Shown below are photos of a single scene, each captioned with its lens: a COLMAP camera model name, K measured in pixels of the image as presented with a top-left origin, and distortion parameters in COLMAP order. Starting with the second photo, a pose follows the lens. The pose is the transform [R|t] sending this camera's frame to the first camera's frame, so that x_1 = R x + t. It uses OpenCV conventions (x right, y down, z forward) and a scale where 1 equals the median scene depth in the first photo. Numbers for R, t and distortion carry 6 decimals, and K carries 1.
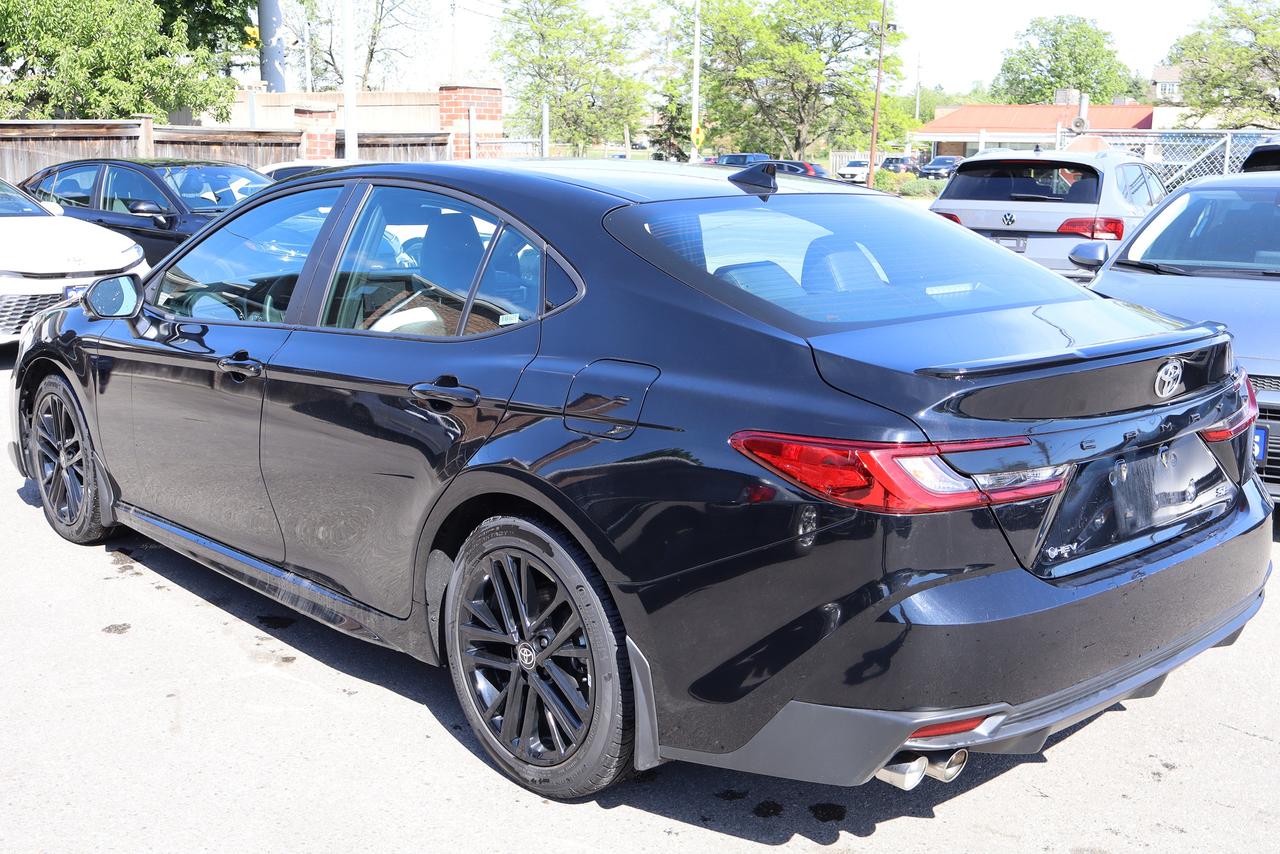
lens RADIAL K [[1372.7, 0, 645.3], [0, 1372.7, 475.0], [0, 0, 1]] dist [0.005759, 0.000000]
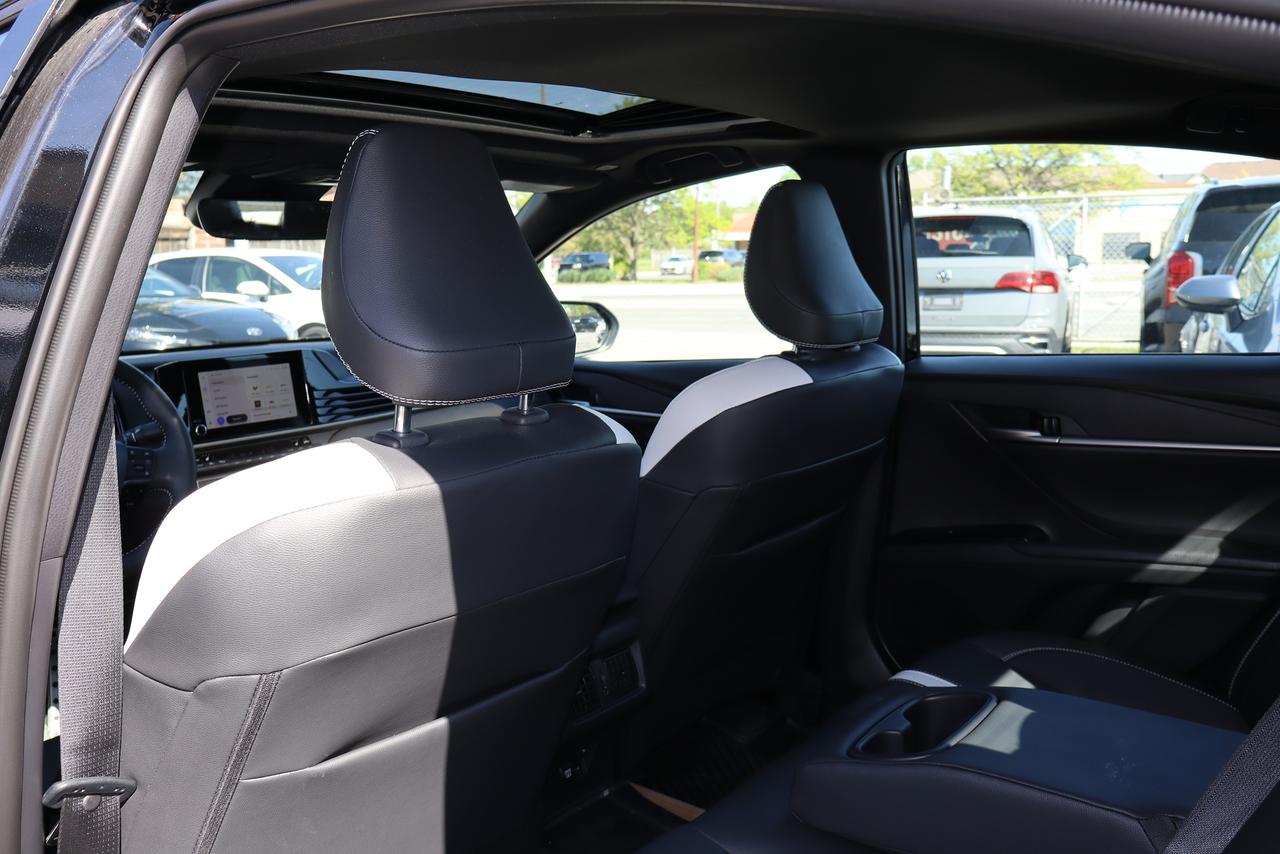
lens RADIAL K [[1079.9, 0, 632.1], [0, 1079.9, 431.2], [0, 0, 1]] dist [0.010514, 0.002172]
pose [[0.991441, -0.052138, 0.119690, -0.030689], [0.060823, 0.995684, -0.070100, -0.024749], [-0.115519, 0.076780, 0.990333, 0.181896]]
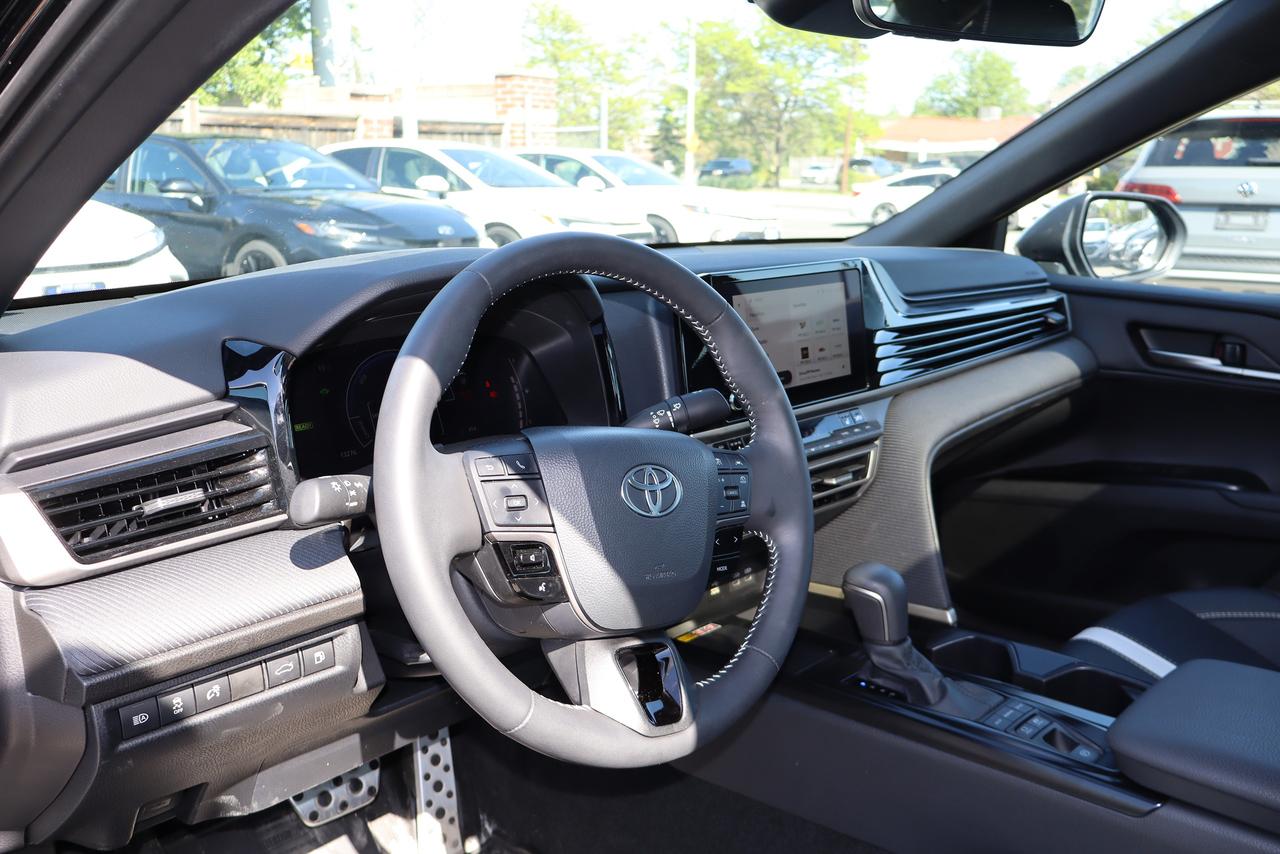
lens RADIAL K [[1079.9, 0, 624.1], [0, 1079.9, 421.9], [0, 0, 1]] dist [0.010514, 0.002172]
pose [[0.999924, -0.010528, 0.006355, -0.068228], [0.010527, 0.999945, 0.000192, -0.034127], [-0.006356, -0.000125, 0.999980, 0.234435]]
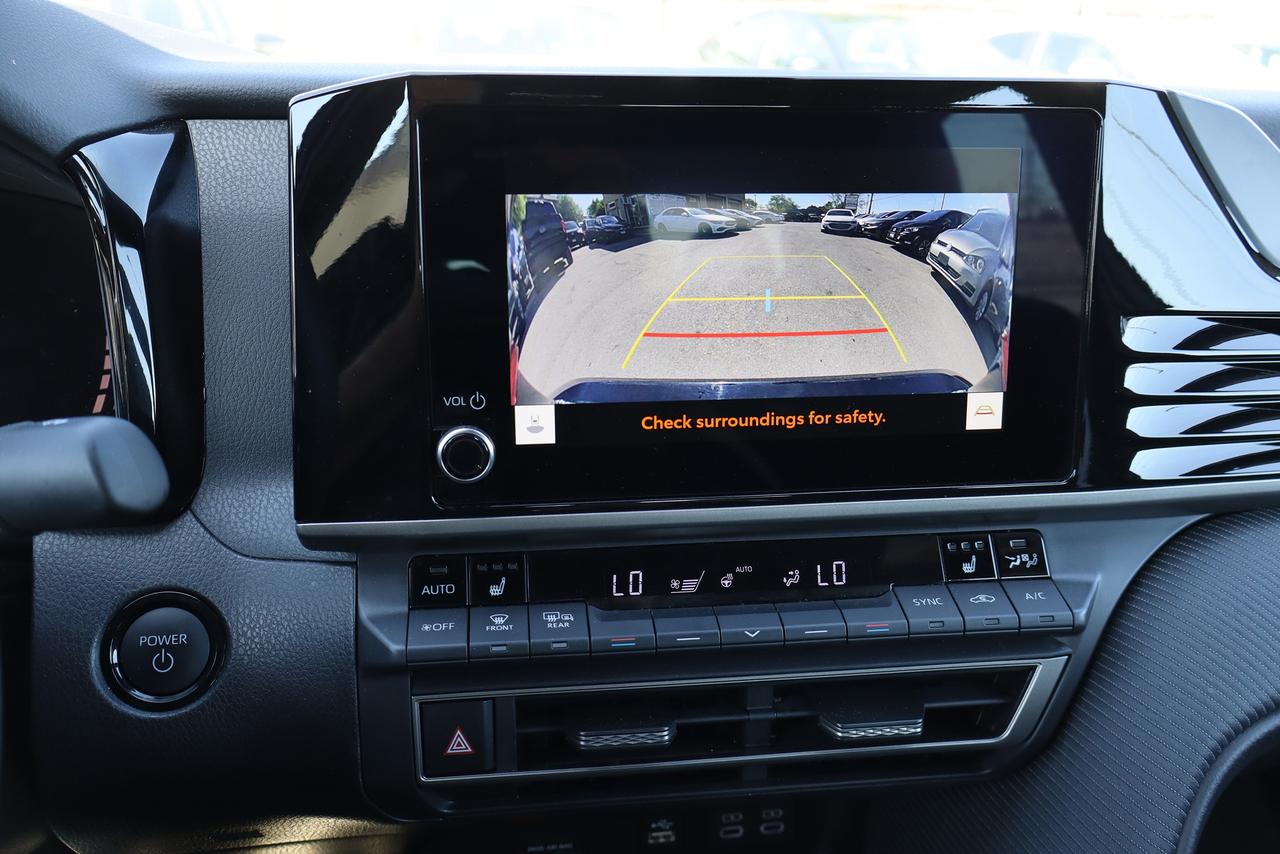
lens RADIAL K [[1079.9, 0, 637.3], [0, 1079.9, 428.1], [0, 0, 1]] dist [0.010514, 0.002172]
pose [[0.828132, 0.192841, -0.526318, -0.047261], [-0.143849, 0.980627, 0.132959, -0.039106], [0.541761, -0.034398, 0.839828, 0.280604]]
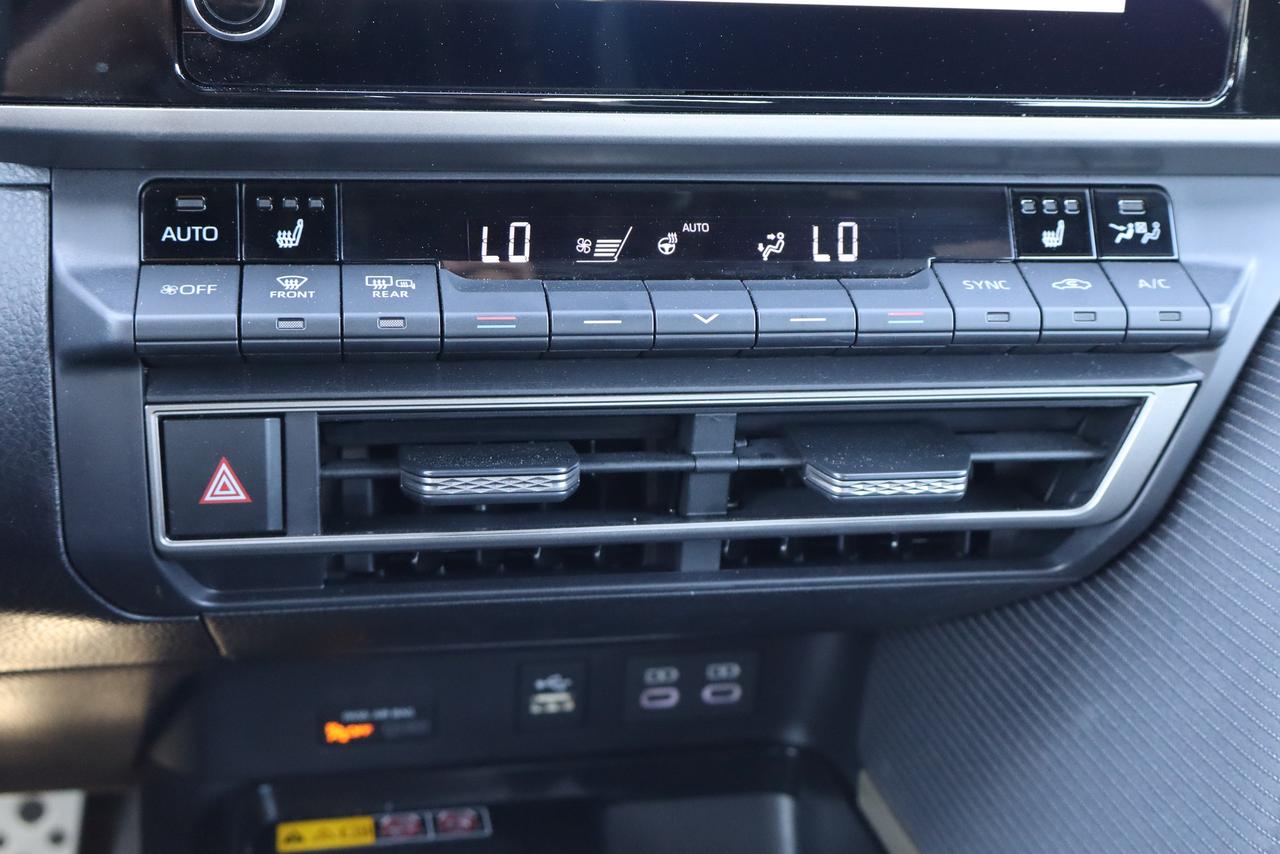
lens RADIAL K [[1620.9, 0, 641.0], [0, 1620.9, 421.8], [0, 0, 1]] dist [0.021434, 0.000000]
pose [[0.854662, 0.271999, -0.442232, -0.047408], [-0.182854, 0.954902, 0.233936, -0.035723], [0.485919, -0.119073, 0.865855, 0.281996]]
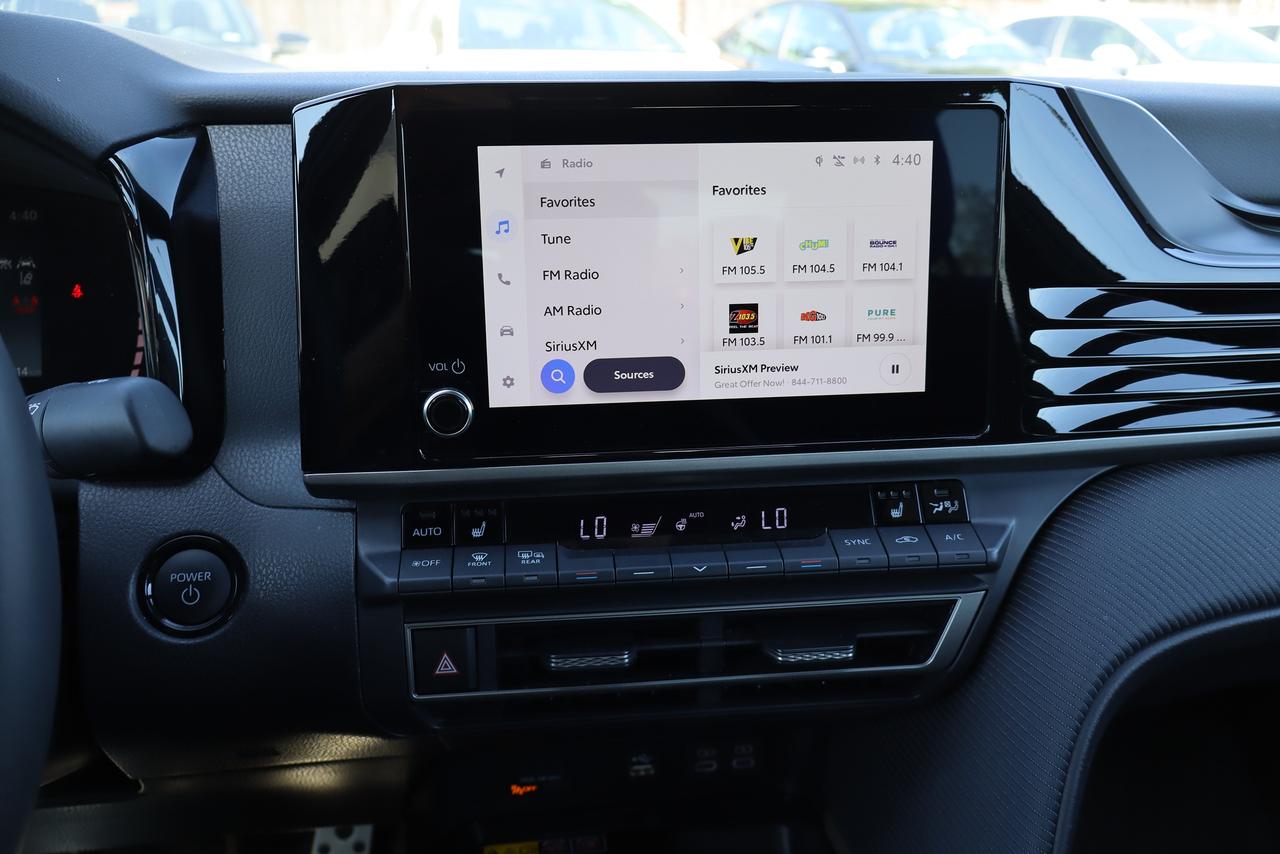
lens RADIAL K [[1079.9, 0, 637.3], [0, 1079.9, 426.7], [0, 0, 1]] dist [0.010514, 0.002172]
pose [[0.816337, 0.190297, -0.545327, -0.044117], [-0.133710, 0.980781, 0.142094, -0.039041], [0.561886, -0.043081, 0.826092, 0.278694]]
